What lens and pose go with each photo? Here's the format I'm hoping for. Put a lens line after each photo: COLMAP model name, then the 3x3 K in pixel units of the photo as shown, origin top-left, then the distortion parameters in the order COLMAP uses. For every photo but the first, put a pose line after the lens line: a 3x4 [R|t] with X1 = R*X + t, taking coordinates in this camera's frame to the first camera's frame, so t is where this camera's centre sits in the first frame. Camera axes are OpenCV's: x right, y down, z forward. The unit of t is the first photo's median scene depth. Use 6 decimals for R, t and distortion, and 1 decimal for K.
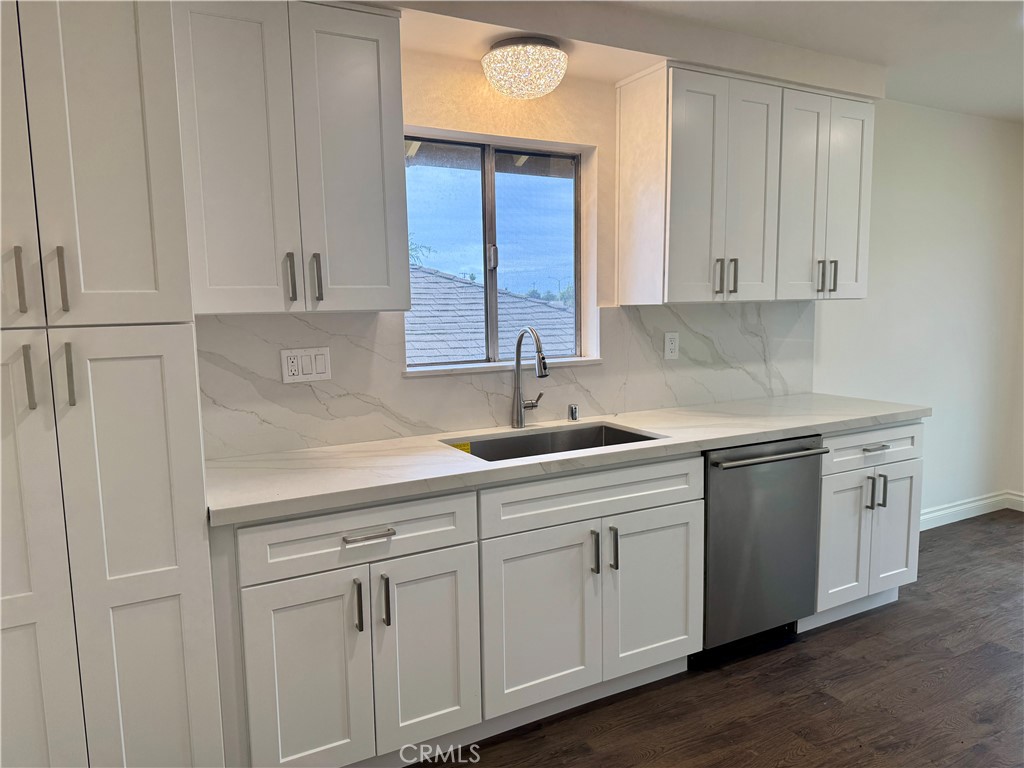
lens RADIAL K [[715.2, 0, 509.1], [0, 715.2, 387.4], [0, 0, 1]] dist [0.046960, -0.058838]
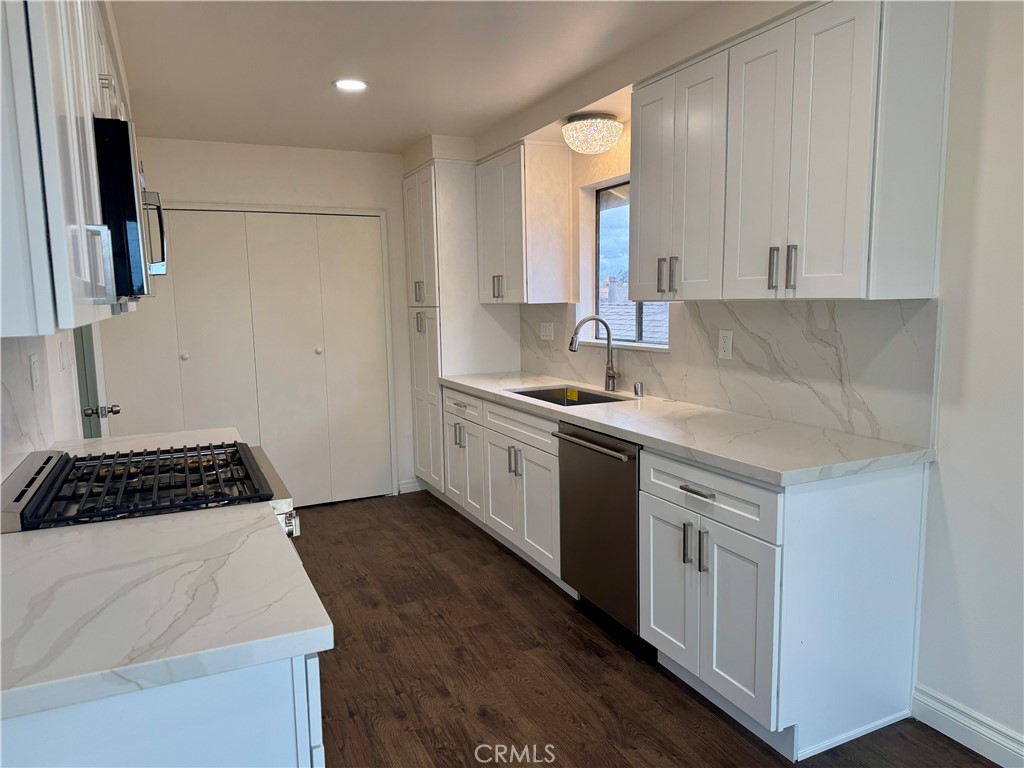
lens RADIAL K [[715.2, 0, 509.1], [0, 715.2, 387.4], [0, 0, 1]] dist [0.046960, -0.058838]
pose [[-0.073928, 0.140445, -0.987325, 1.206338], [-0.097456, 0.984278, 0.147309, -0.115226], [0.992490, 0.107111, -0.059079, 0.782516]]
